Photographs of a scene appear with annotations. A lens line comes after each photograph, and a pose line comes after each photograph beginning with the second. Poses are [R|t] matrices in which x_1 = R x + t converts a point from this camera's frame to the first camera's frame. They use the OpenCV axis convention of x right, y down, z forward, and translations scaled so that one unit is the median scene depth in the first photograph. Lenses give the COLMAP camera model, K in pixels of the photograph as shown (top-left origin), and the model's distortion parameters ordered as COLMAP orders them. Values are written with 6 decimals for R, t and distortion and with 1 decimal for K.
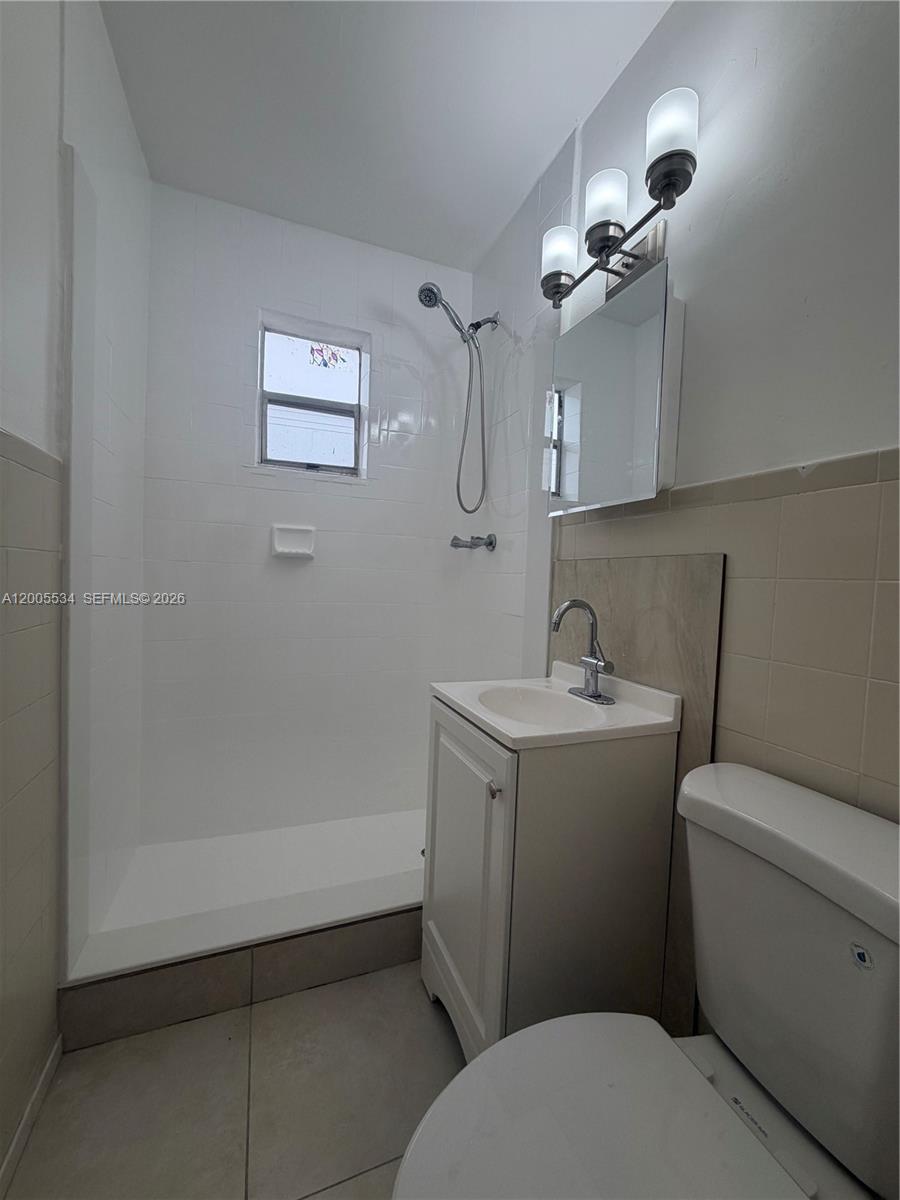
lens RADIAL K [[478.6, 0, 446.7], [0, 478.6, 597.9], [0, 0, 1]] dist [-0.001609, -0.000073]
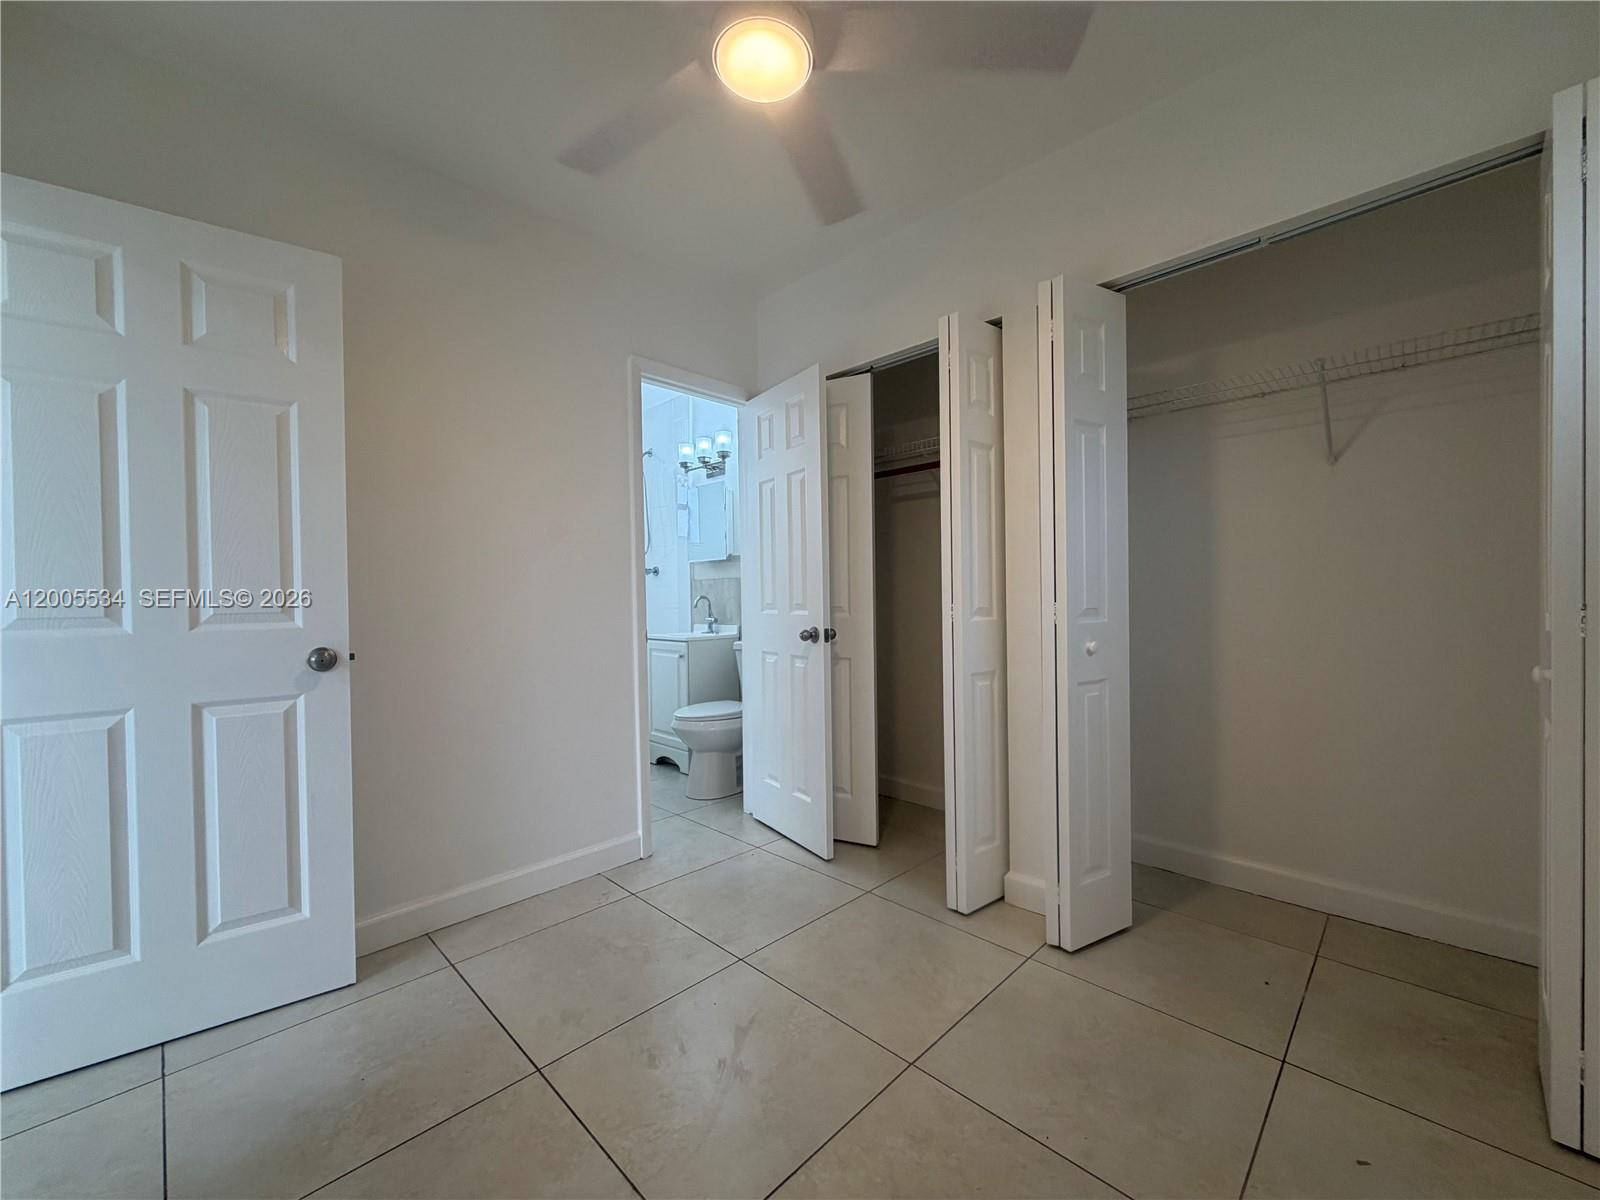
lens RADIAL K [[638.1, 0, 793.3], [0, 638.1, 601.7], [0, 0, 1]] dist [-0.001609, -0.000073]
pose [[0.915538, -0.056032, 0.398309, -0.654576], [0.066420, 0.997716, -0.012318, 0.110801], [-0.396709, 0.037733, 0.917169, -2.356568]]
